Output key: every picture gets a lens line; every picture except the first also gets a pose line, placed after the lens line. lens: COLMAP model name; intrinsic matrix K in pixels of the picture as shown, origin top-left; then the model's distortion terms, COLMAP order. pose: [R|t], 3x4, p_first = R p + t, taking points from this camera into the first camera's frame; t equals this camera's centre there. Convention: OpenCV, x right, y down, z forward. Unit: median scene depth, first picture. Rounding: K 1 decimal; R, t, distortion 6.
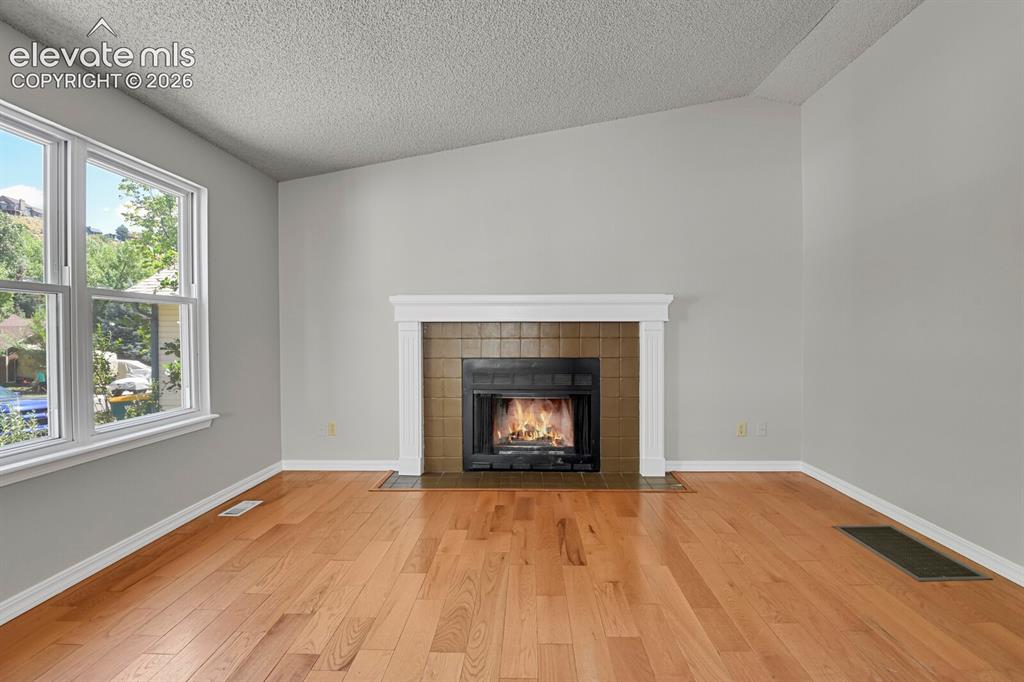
lens RADIAL K [[502.1, 0, 519.5], [0, 502.1, 339.4], [0, 0, 1]] dist [-0.016454, -0.006005]
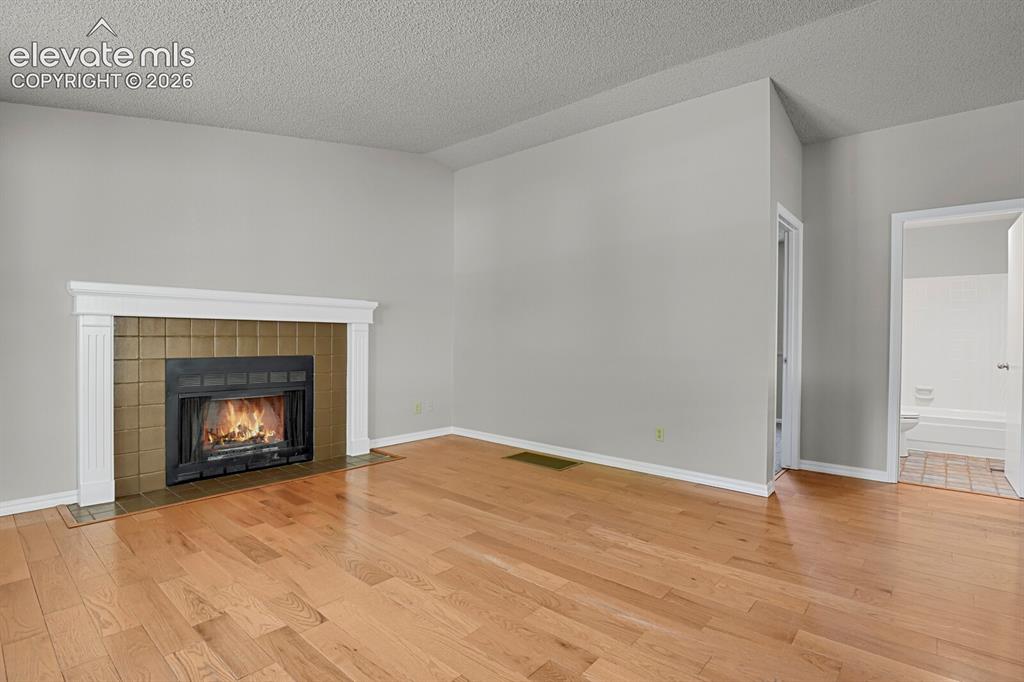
lens RADIAL K [[502.1, 0, 517.1], [0, 502.1, 339.1], [0, 0, 1]] dist [-0.016454, -0.006005]
pose [[0.635171, 0.005689, 0.772351, -0.409155], [-0.002212, 0.999982, -0.005546, 0.006375], [-0.772369, 0.001814, 0.635172, -0.034517]]
